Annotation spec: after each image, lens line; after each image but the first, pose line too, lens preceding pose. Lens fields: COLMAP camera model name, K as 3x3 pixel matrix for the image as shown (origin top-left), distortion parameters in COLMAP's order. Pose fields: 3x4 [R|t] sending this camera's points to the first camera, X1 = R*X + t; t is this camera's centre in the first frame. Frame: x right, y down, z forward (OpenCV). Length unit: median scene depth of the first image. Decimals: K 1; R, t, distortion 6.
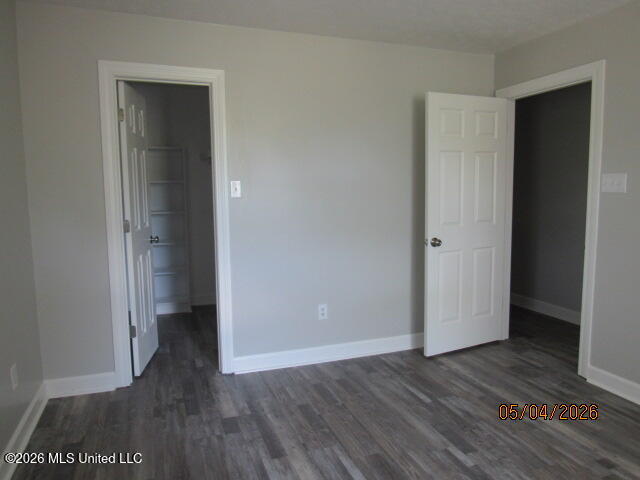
lens RADIAL K [[460.0, 0, 320.2], [0, 460.0, 239.4], [0, 0, 1]] dist [-0.002349, -0.000313]
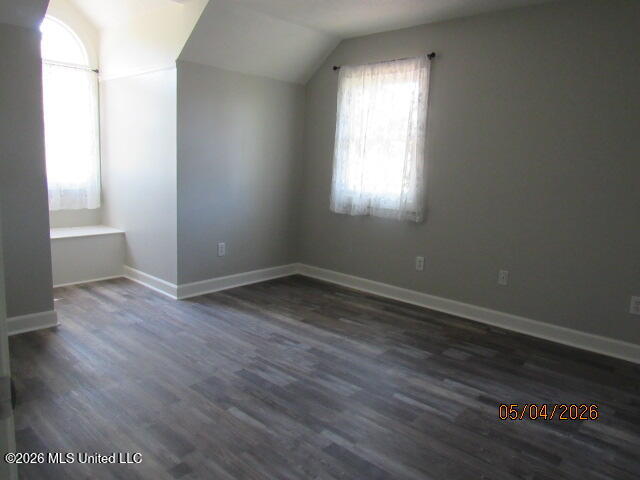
lens RADIAL K [[460.0, 0, 319.9], [0, 460.0, 239.9], [0, 0, 1]] dist [-0.002349, -0.000313]
pose [[-0.882441, 0.049701, -0.467791, 0.735073], [-0.089617, 0.958431, 0.270884, -0.153187], [0.461809, 0.280961, -0.841305, 1.623332]]
